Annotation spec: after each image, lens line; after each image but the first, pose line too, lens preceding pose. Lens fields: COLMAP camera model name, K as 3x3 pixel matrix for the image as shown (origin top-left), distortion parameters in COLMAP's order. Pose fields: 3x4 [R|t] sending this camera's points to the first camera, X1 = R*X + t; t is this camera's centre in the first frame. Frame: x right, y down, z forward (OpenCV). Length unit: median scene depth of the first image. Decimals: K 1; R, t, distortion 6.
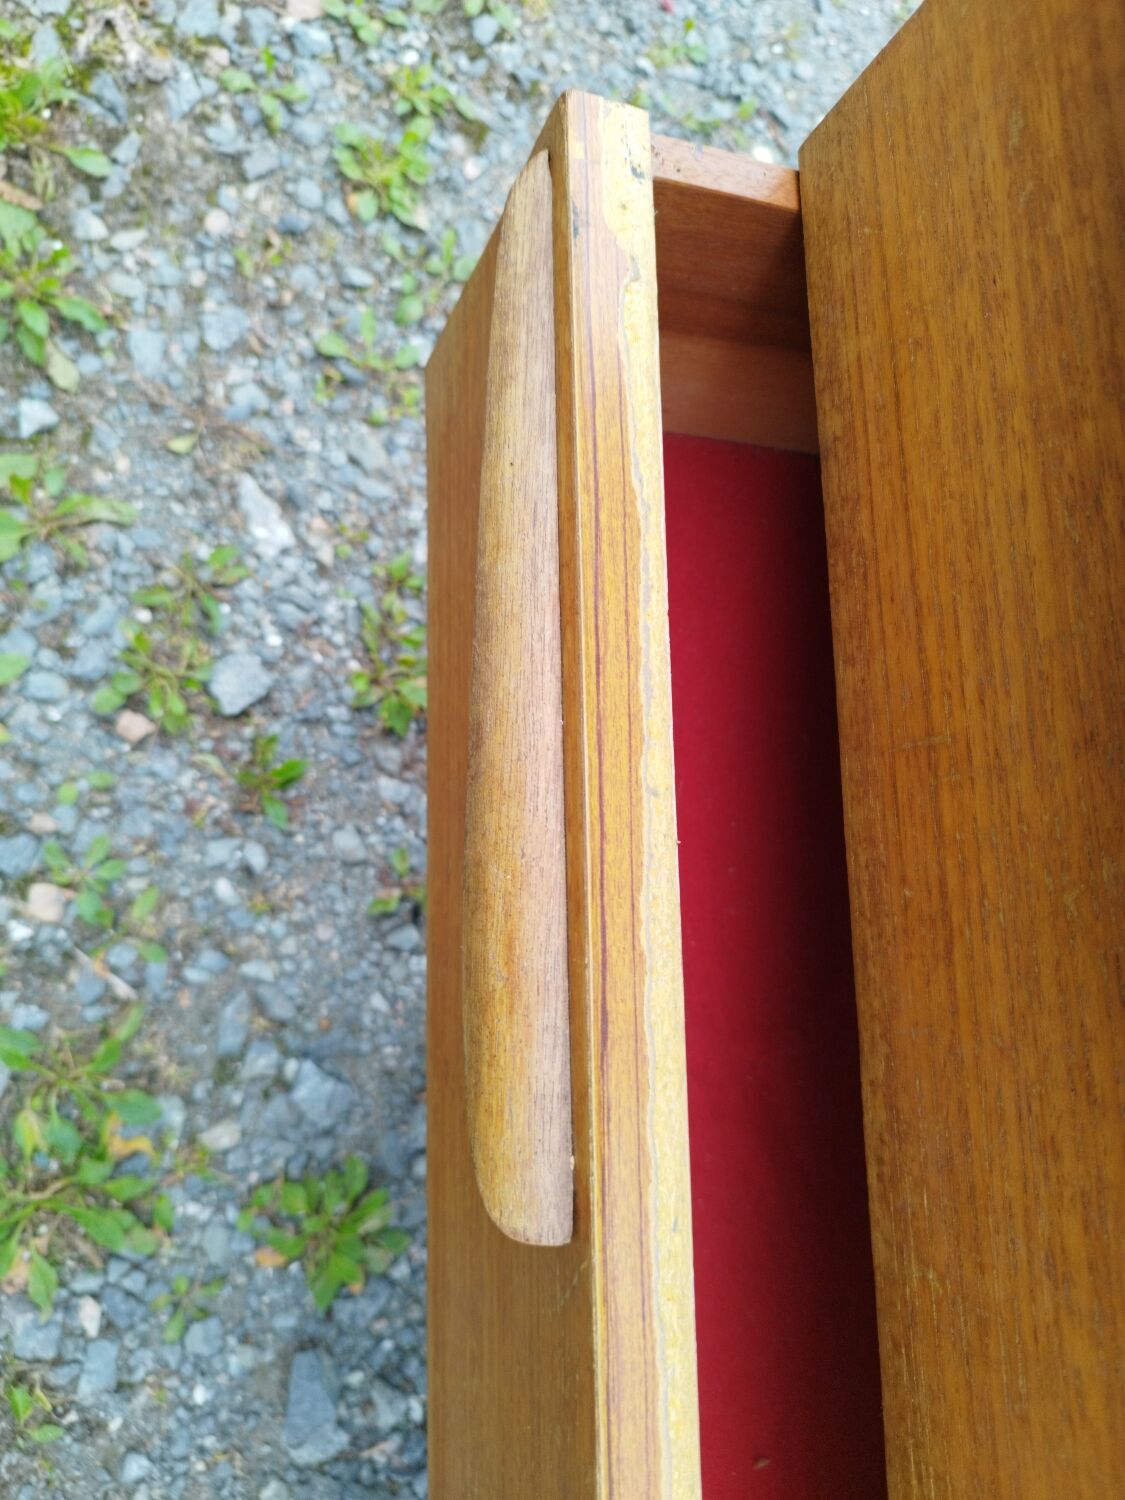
lens RADIAL K [[1100.2, 0, 560.3], [0, 1100.2, 730.0], [0, 0, 1]] dist [0.000568, -0.010986]
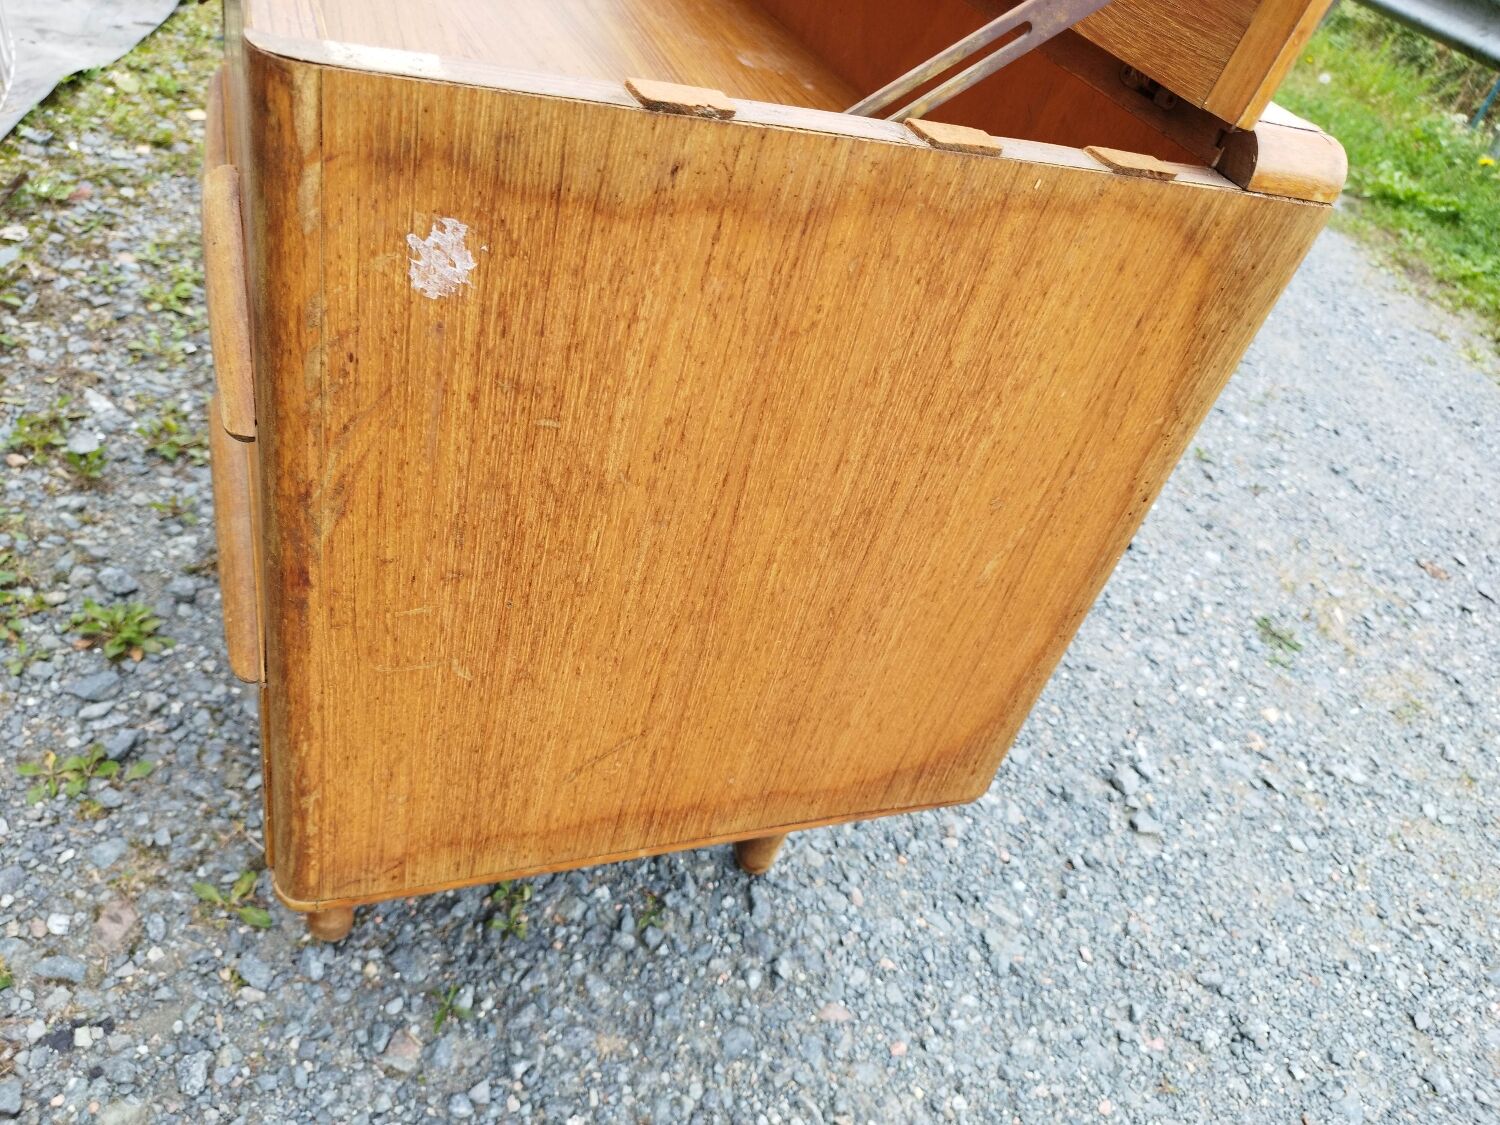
lens RADIAL K [[1100.2, 0, 742.7], [0, 1100.2, 558.8], [0, 0, 1]] dist [0.000568, -0.010986]
pose [[0.945358, -0.283375, 0.161232, 0.433146], [0.324275, 0.765948, -0.555131, 1.512163], [0.033815, 0.577081, 0.815986, -0.414203]]
